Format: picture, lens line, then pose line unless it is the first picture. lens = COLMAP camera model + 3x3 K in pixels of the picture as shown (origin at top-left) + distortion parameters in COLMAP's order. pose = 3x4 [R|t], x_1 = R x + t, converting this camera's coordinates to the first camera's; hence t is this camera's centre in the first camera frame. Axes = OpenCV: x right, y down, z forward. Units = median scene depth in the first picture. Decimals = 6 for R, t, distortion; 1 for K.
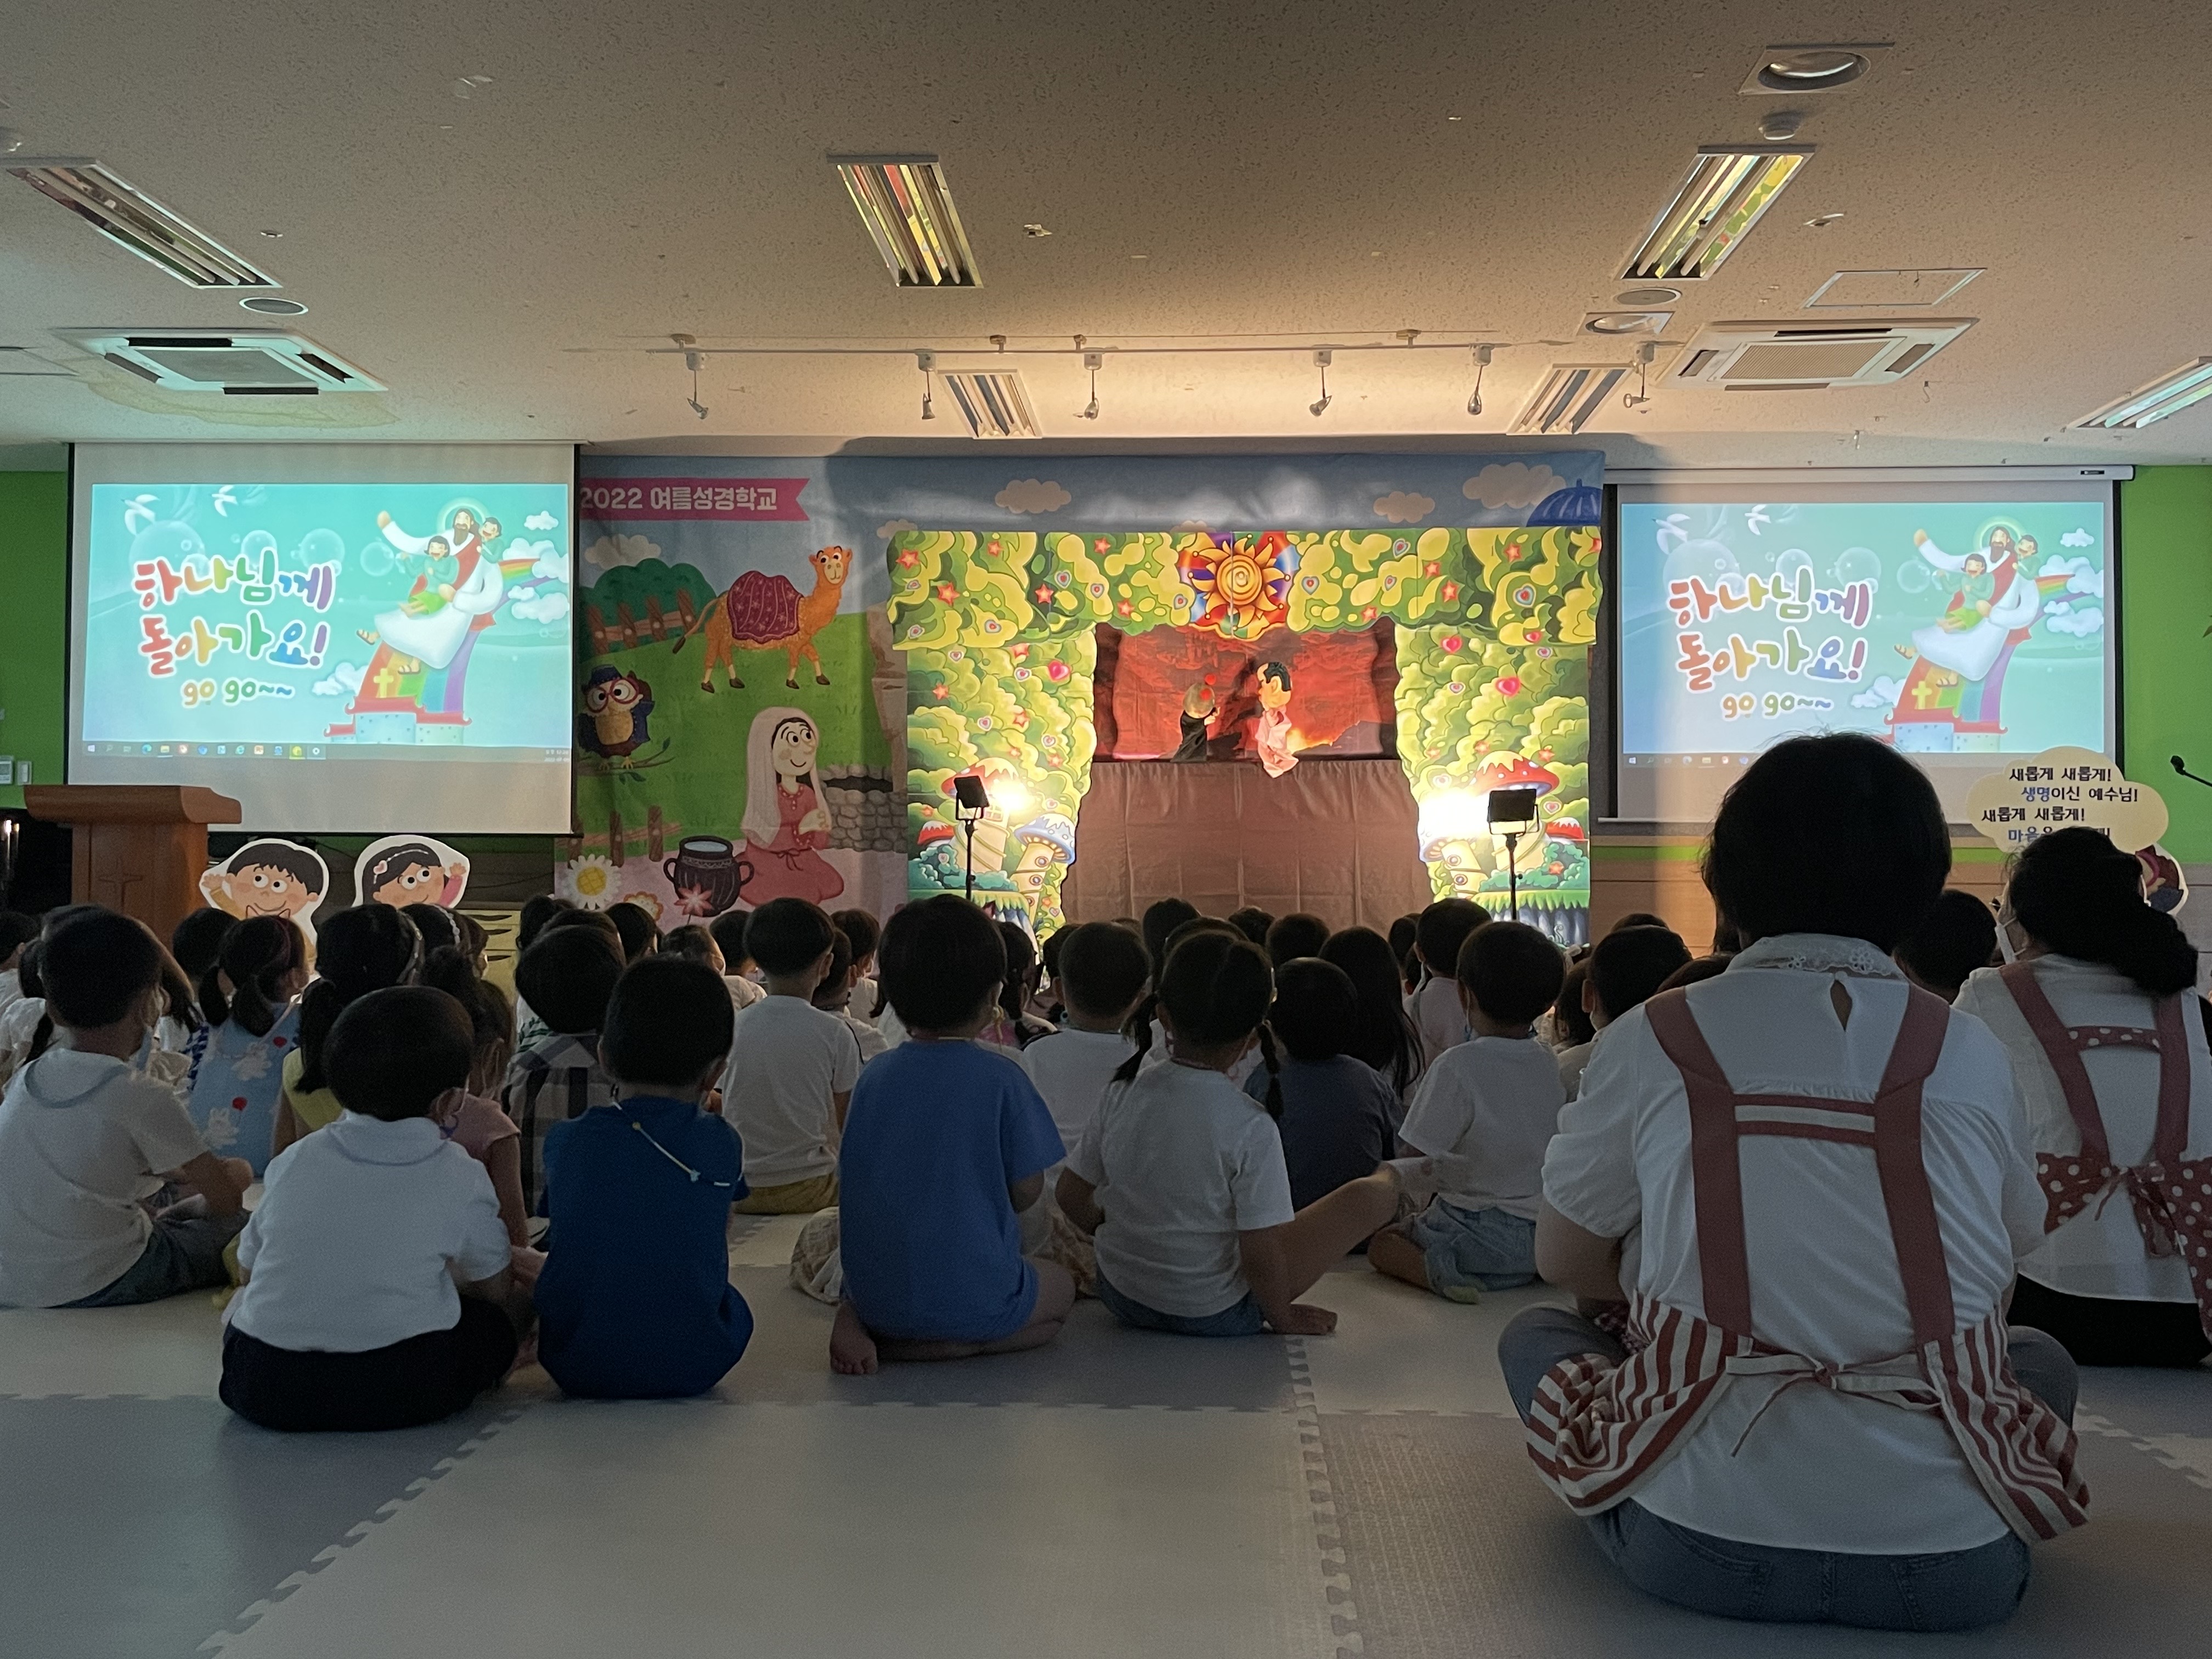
lens RADIAL K [[2183.8, 0, 1098.8], [0, 2183.8, 813.7], [0, 0, 1]] dist [0.137333, -0.281121]
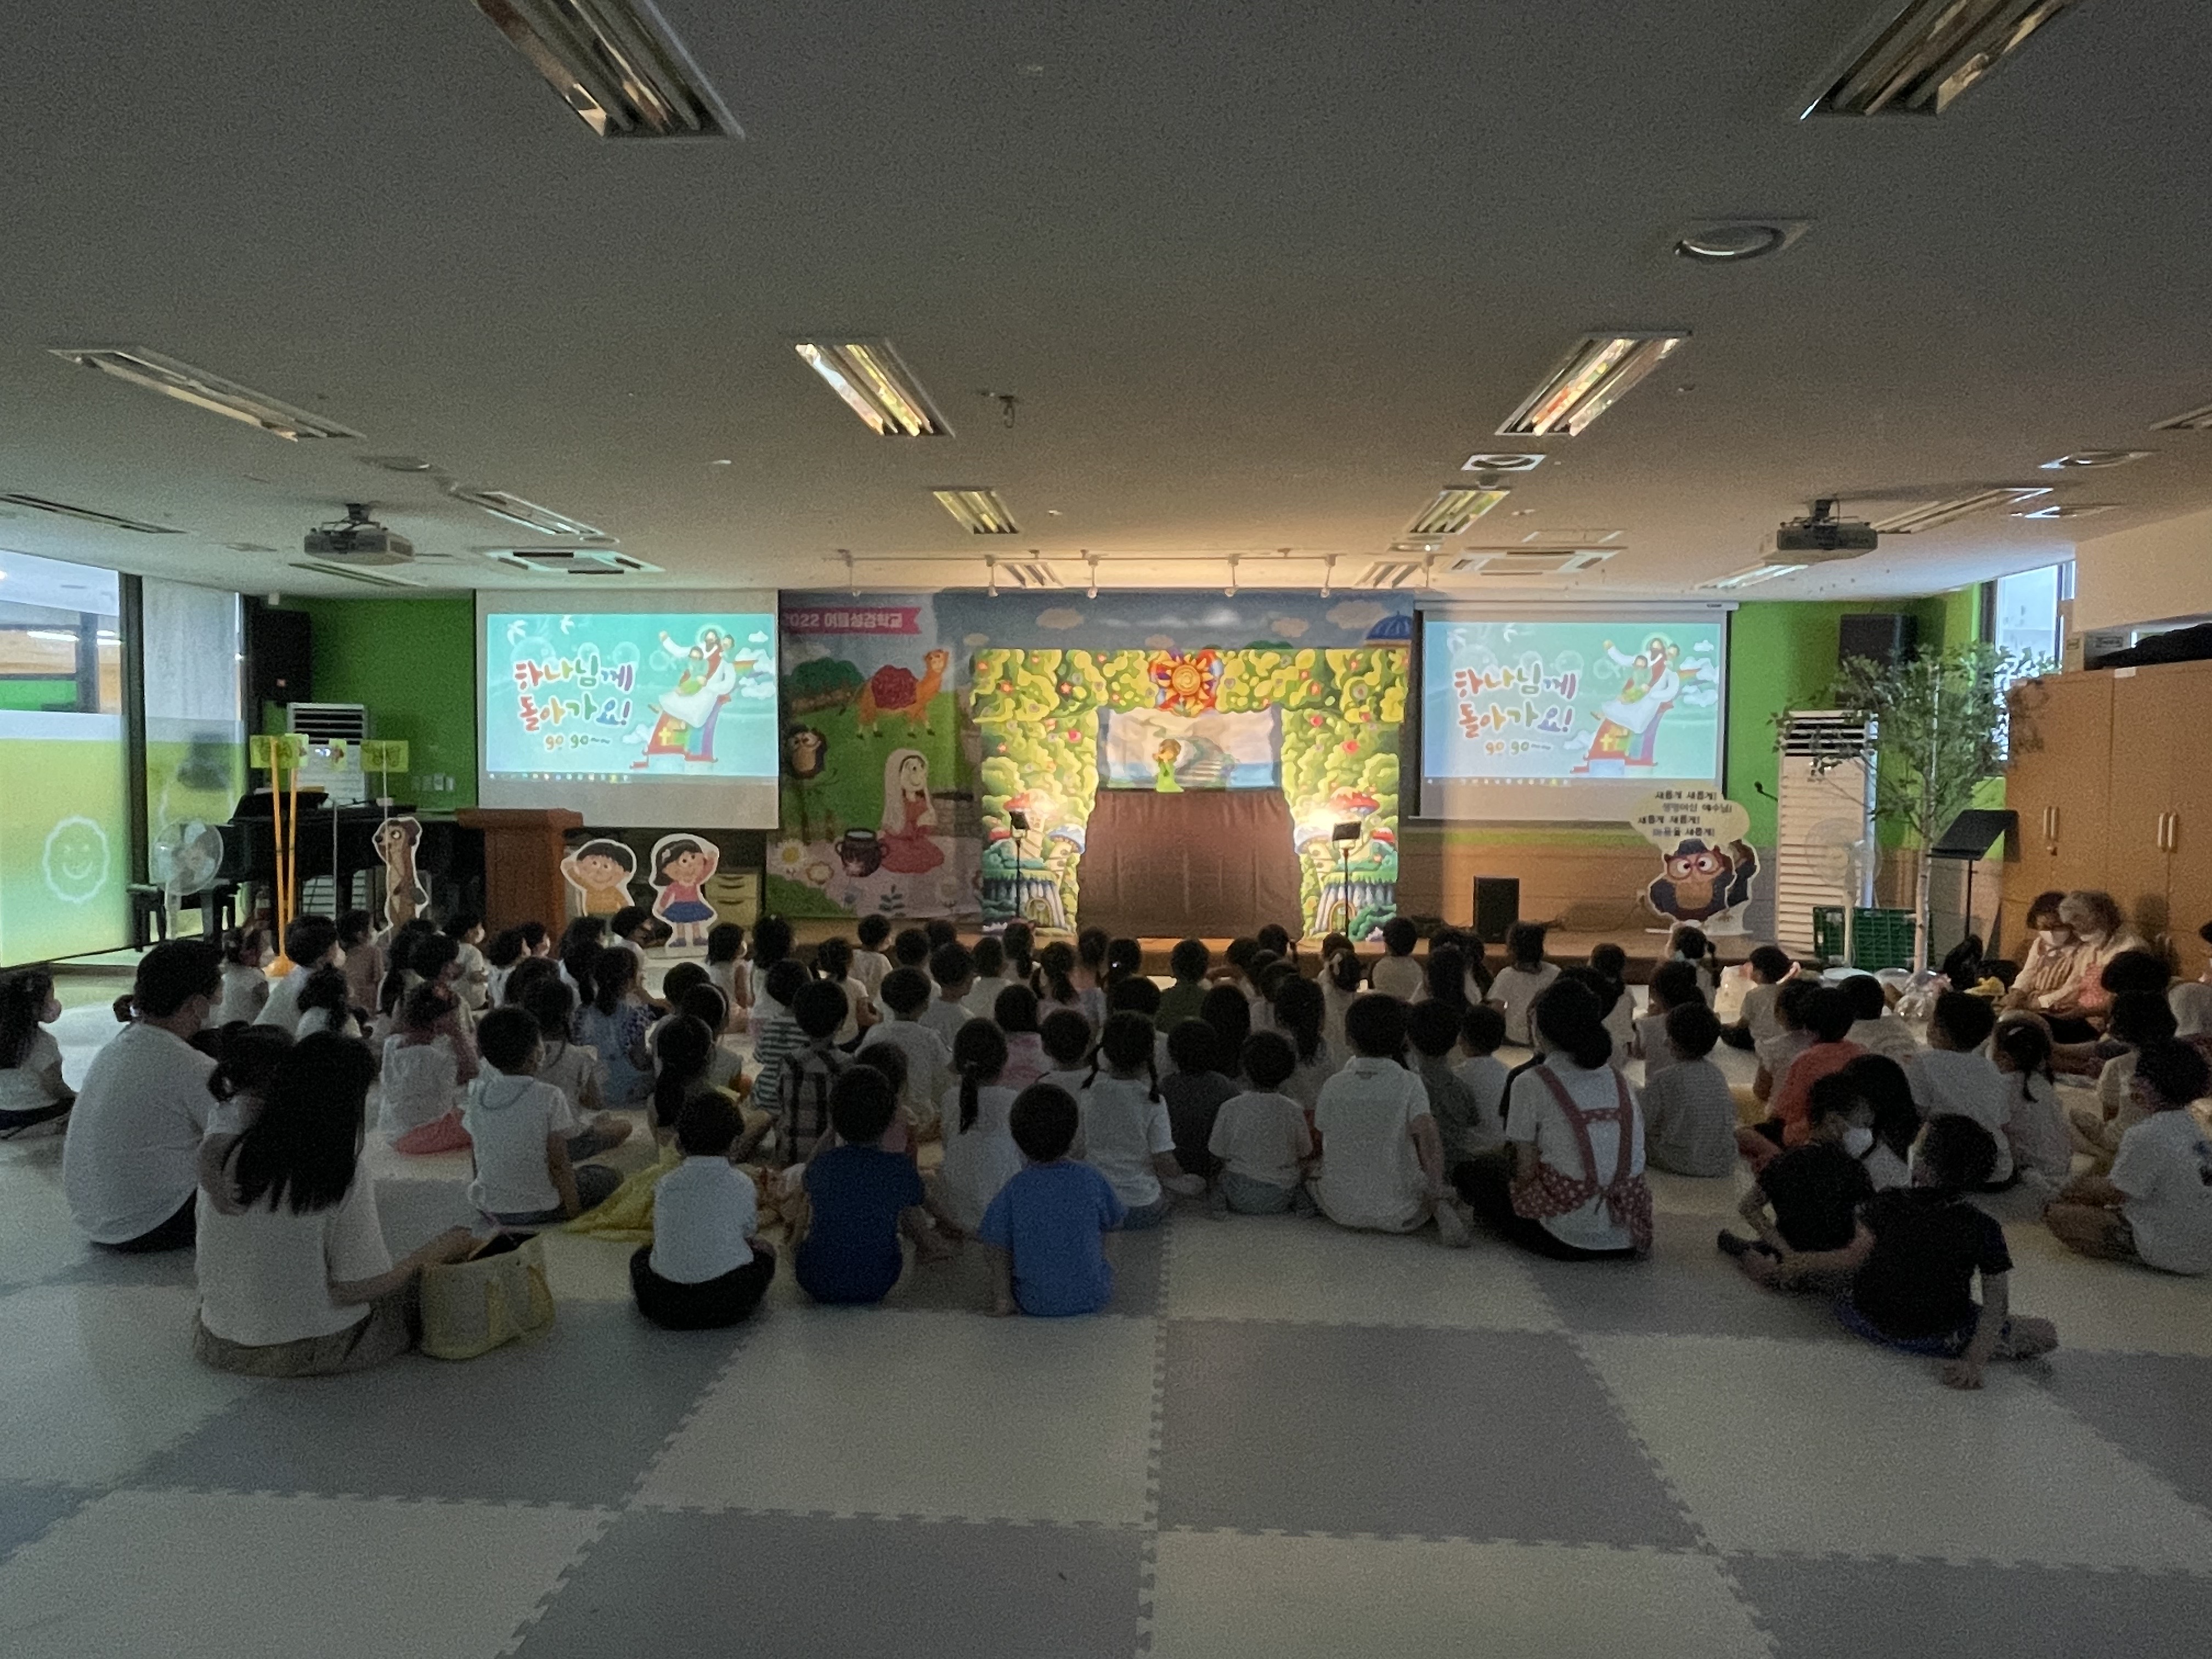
lens RADIAL K [[1451.2, 0, 1106.0], [0, 1451.2, 829.5], [0, 0, 1]] dist [0.000629, -0.000417]
pose [[0.999947, 0.002442, -0.010025, 0.015091], [-0.001650, 0.996936, 0.078207, -0.076565], [0.010185, -0.078187, 0.996887, -0.078033]]
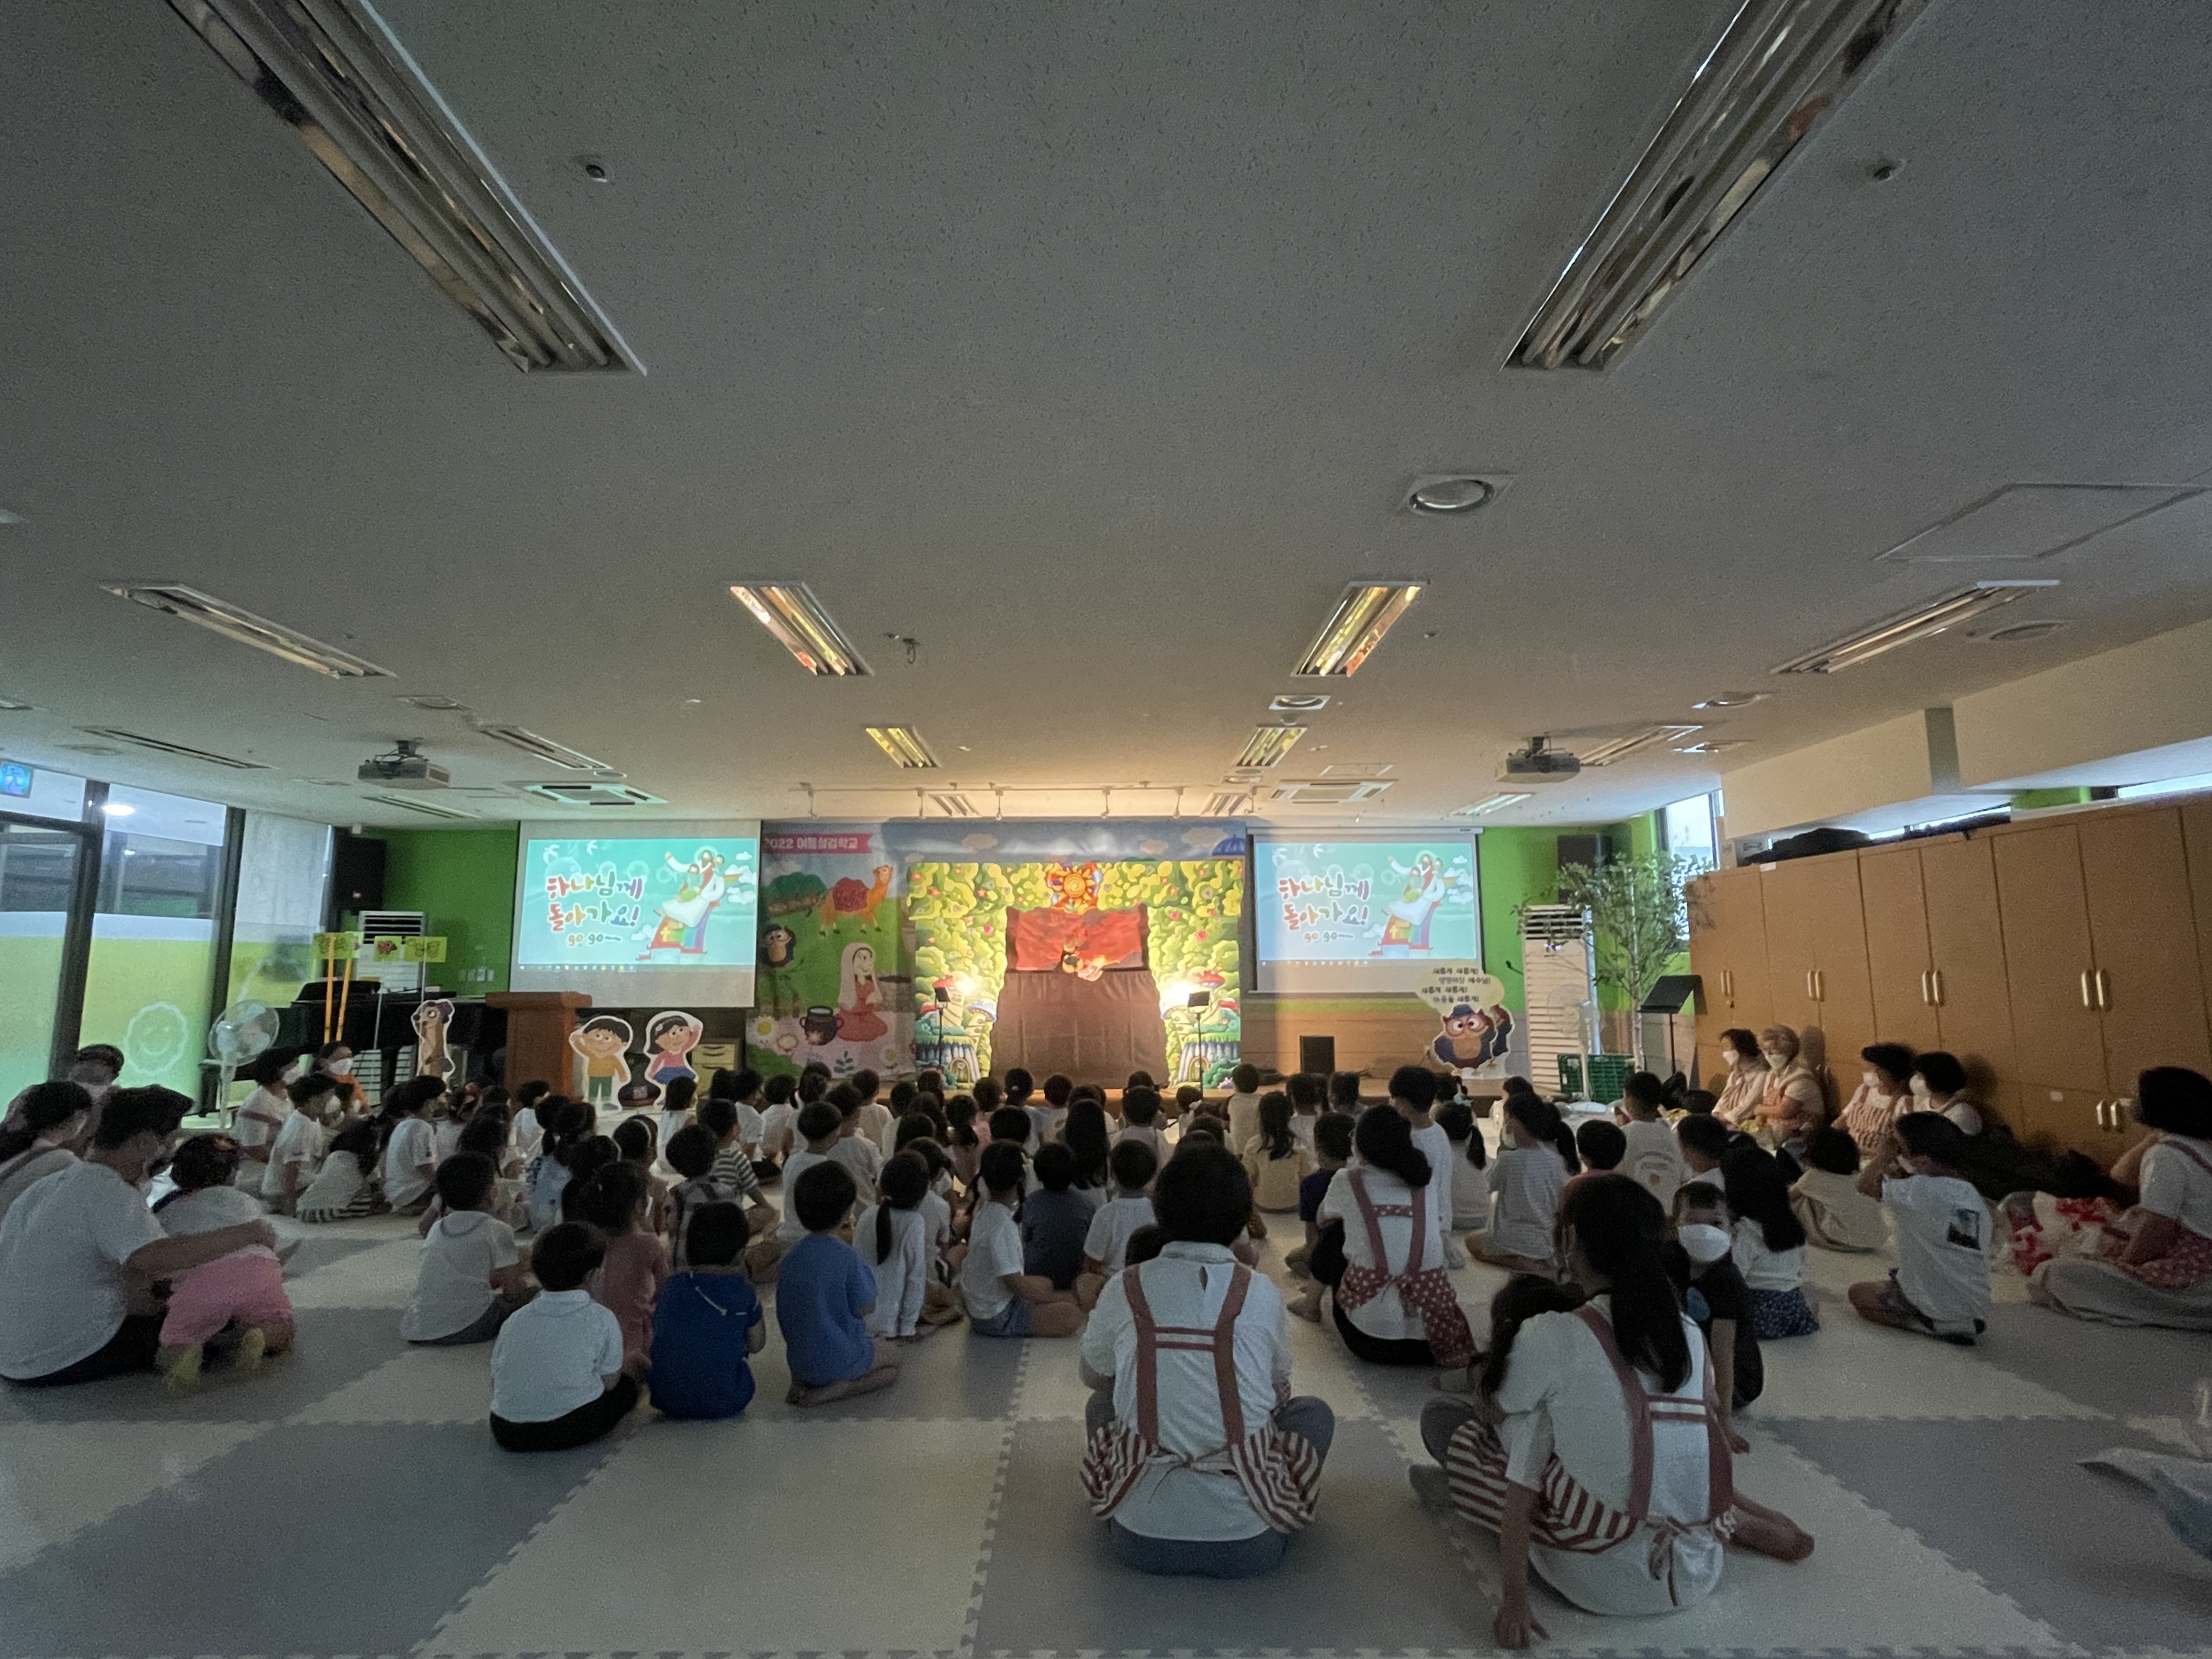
lens RADIAL K [[1062.1, 0, 1106.0], [0, 1062.1, 829.5], [0, 0, 1]] dist [-0.002272, 0.000183]
pose [[0.998508, -0.003018, 0.054522, 0.036925], [0.008463, 0.994961, -0.099910, -0.055080], [-0.053946, 0.100222, 0.993502, -0.025350]]
